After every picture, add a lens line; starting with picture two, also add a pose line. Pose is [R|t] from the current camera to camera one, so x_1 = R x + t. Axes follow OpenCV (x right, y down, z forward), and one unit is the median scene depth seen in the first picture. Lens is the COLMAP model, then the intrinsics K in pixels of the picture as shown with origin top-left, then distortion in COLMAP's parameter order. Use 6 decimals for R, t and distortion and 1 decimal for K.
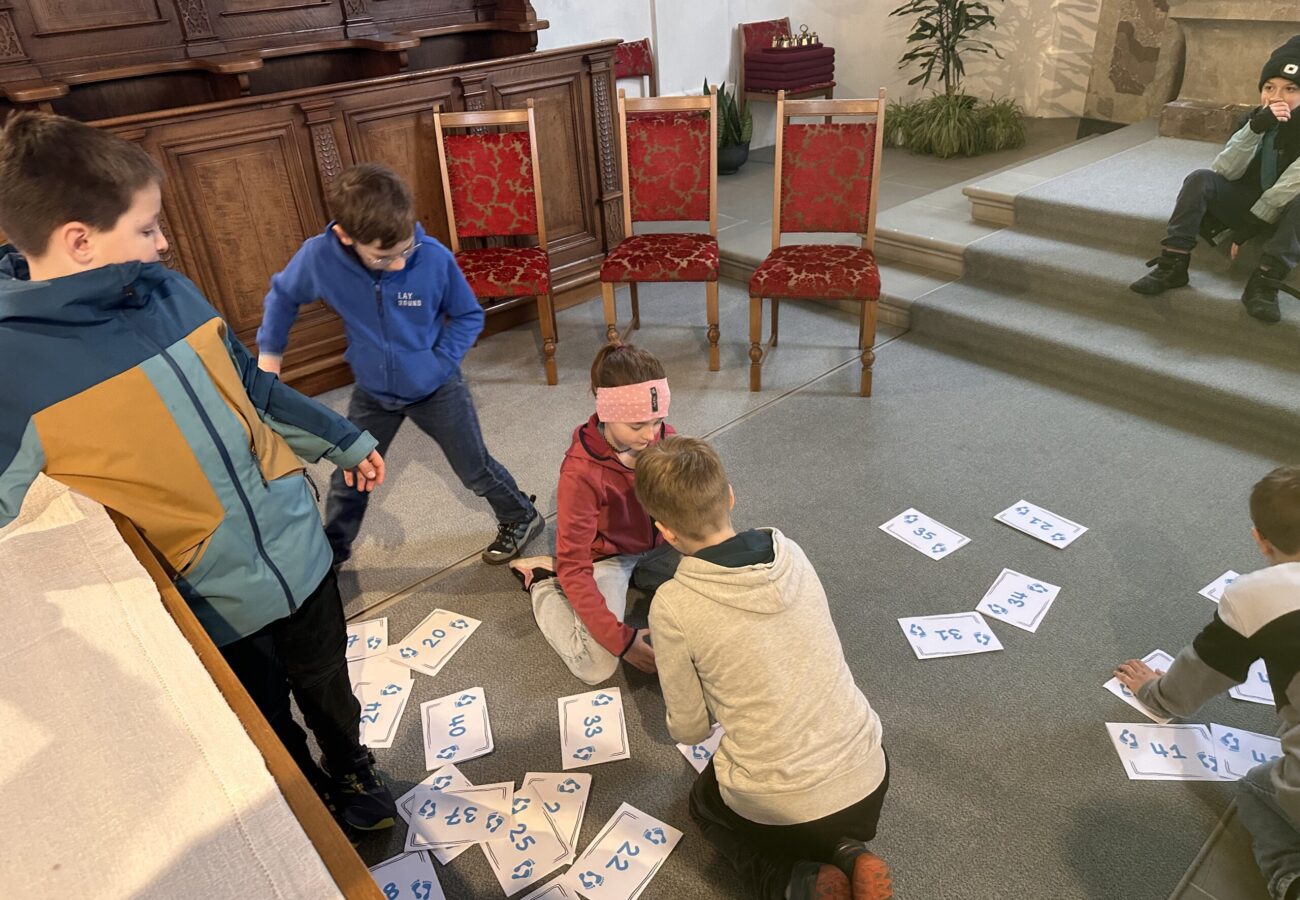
lens RADIAL K [[912.7, 0, 649.7], [0, 912.7, 448.0], [0, 0, 1]] dist [0.026591, -0.006779]
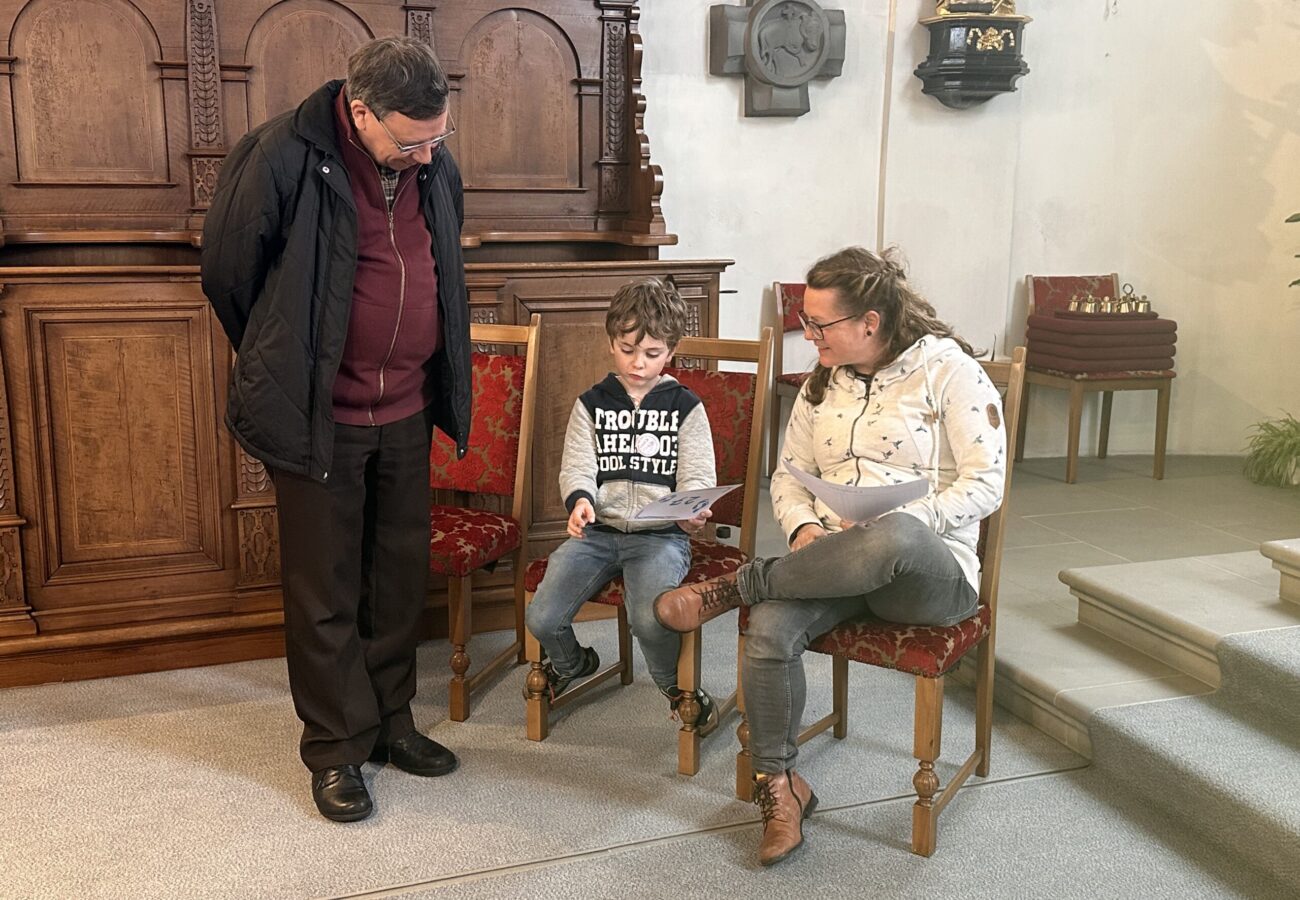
lens RADIAL K [[1369.3, 0, 652.4], [0, 1369.3, 446.3], [0, 0, 1]] dist [0.147561, 0.000000]
pose [[0.932822, 0.132757, -0.334991, 0.316403], [-0.231043, 0.933765, -0.273316, -0.015047], [0.276518, 0.332352, 0.901709, 0.098149]]
